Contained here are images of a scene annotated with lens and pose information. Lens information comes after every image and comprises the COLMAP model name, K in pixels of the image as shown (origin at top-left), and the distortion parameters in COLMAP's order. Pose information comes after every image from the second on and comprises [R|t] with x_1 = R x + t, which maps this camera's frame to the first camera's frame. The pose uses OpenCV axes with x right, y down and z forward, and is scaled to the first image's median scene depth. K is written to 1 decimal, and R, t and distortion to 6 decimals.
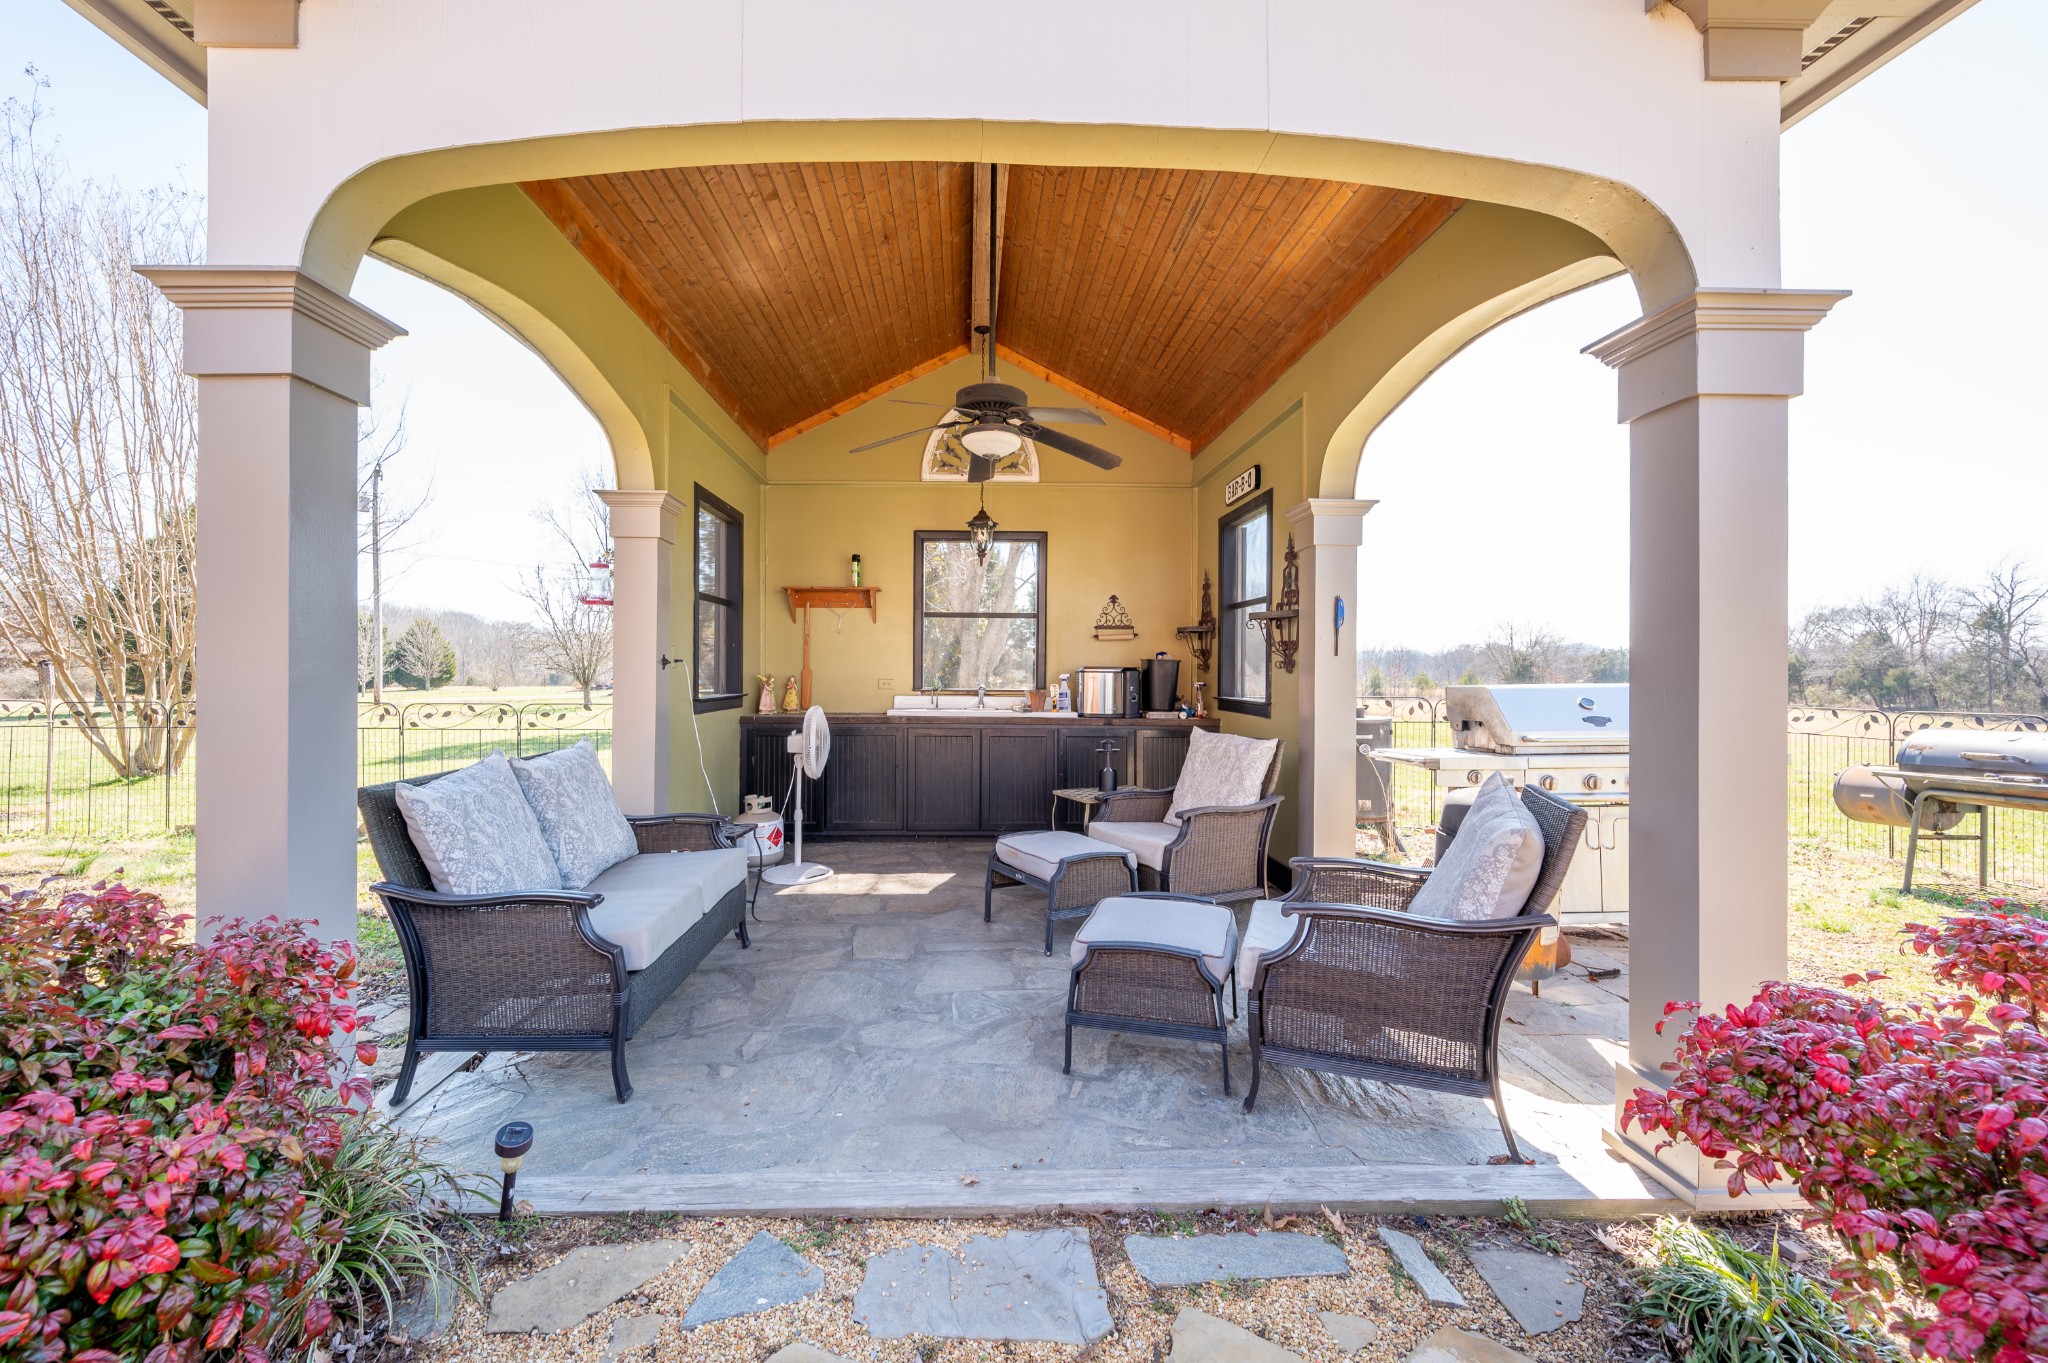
lens RADIAL K [[830.7, 0, 1030.1], [0, 830.7, 696.1], [0, 0, 1]] dist [-0.000861, 0.000092]
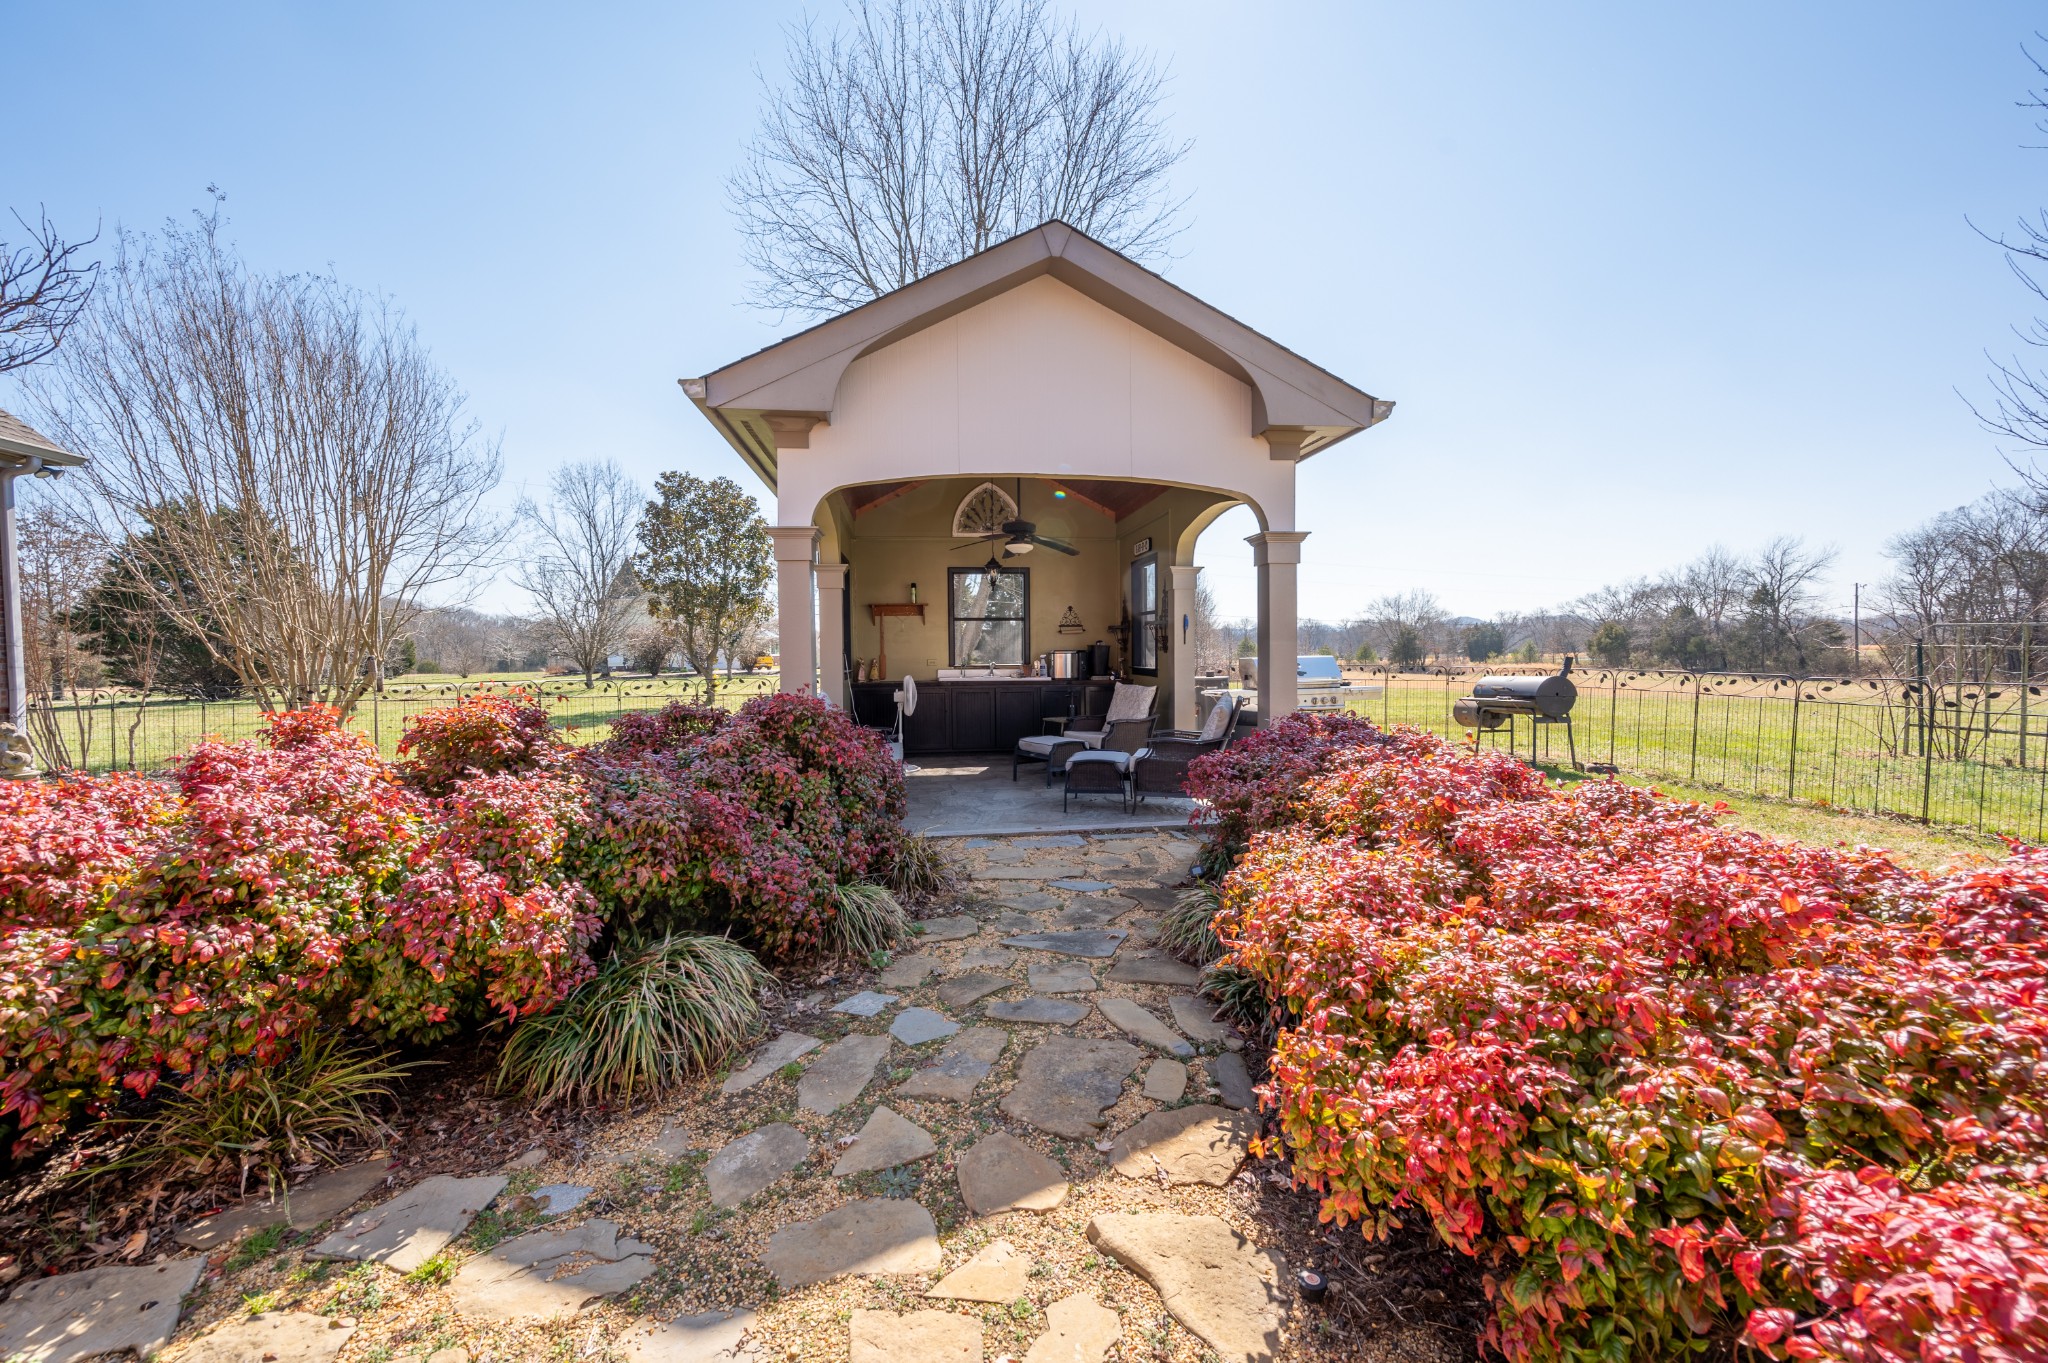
lens RADIAL K [[830.7, 0, 1030.1], [0, 830.7, 696.1], [0, 0, 1]] dist [-0.000861, 0.000092]
pose [[0.997234, -0.020209, 0.071533, -0.109756], [0.018215, 0.999430, 0.028415, 0.009181], [-0.072066, -0.027034, 0.997033, -0.704910]]
